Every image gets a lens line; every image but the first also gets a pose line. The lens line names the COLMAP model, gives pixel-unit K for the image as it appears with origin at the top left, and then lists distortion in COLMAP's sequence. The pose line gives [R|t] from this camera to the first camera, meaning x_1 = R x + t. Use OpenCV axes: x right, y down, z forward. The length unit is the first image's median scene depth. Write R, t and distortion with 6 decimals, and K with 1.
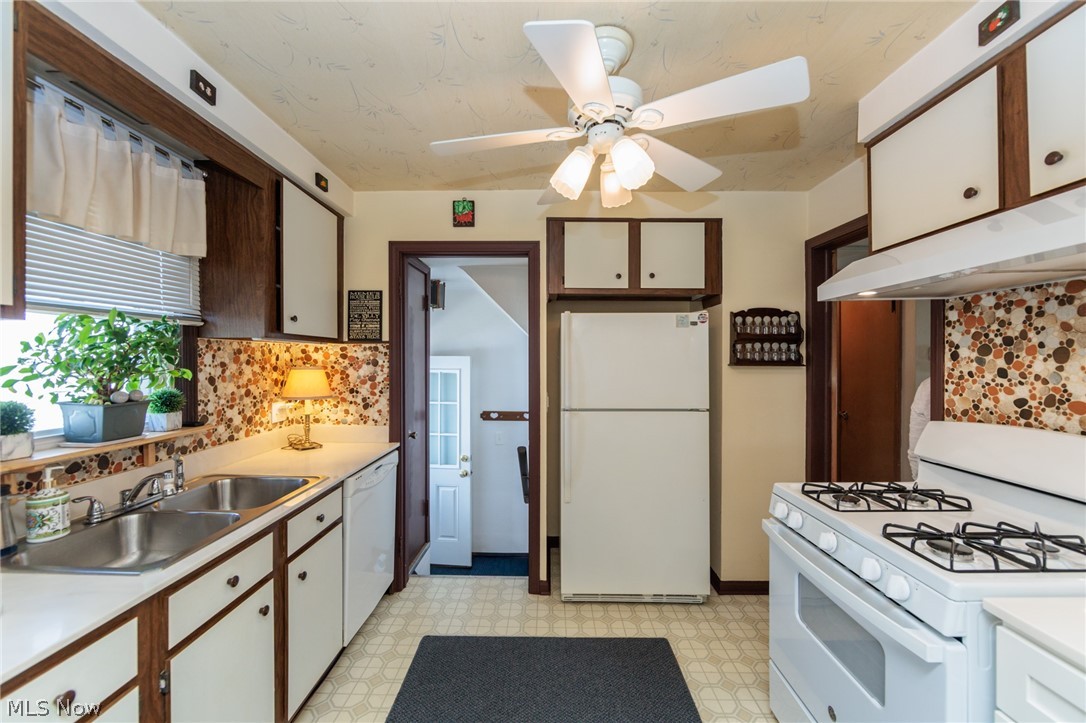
lens RADIAL K [[425.1, 0, 534.8], [0, 425.1, 359.0], [0, 0, 1]] dist [-0.004205, 0.000266]
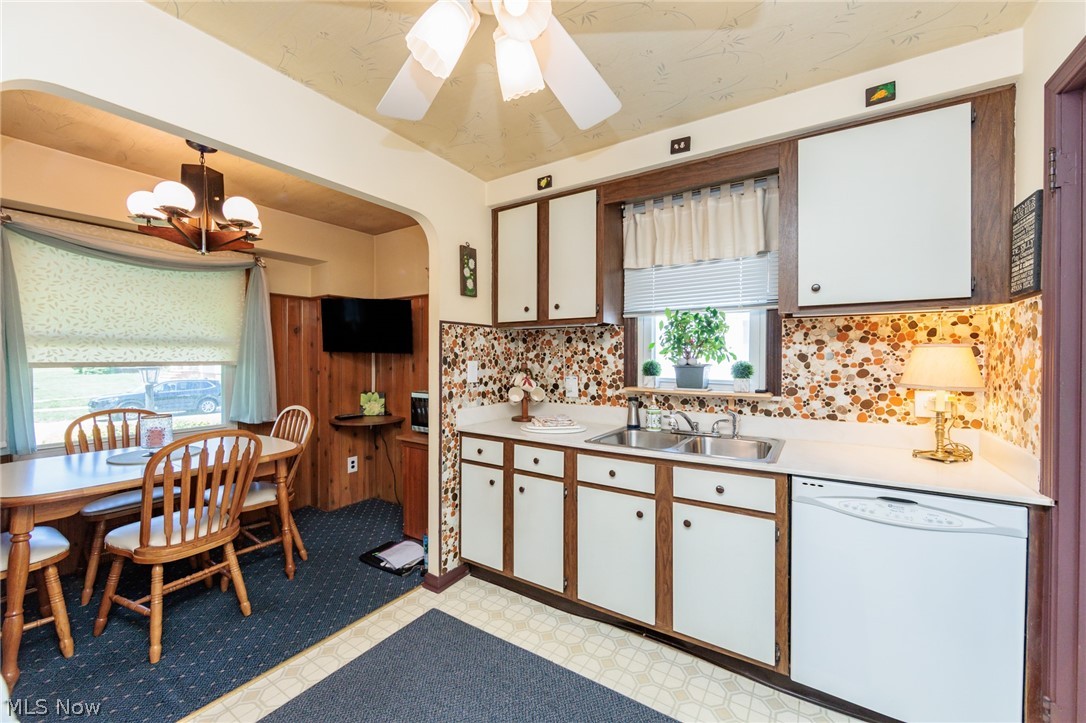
lens RADIAL K [[425.1, 0, 544.7], [0, 425.1, 359.3], [0, 0, 1]] dist [-0.004205, 0.000266]
pose [[-0.520211, 0.006246, -0.854015, 0.495713], [-0.001428, 0.999965, 0.008184, 0.048665], [0.854036, 0.005476, -0.520185, 0.999009]]
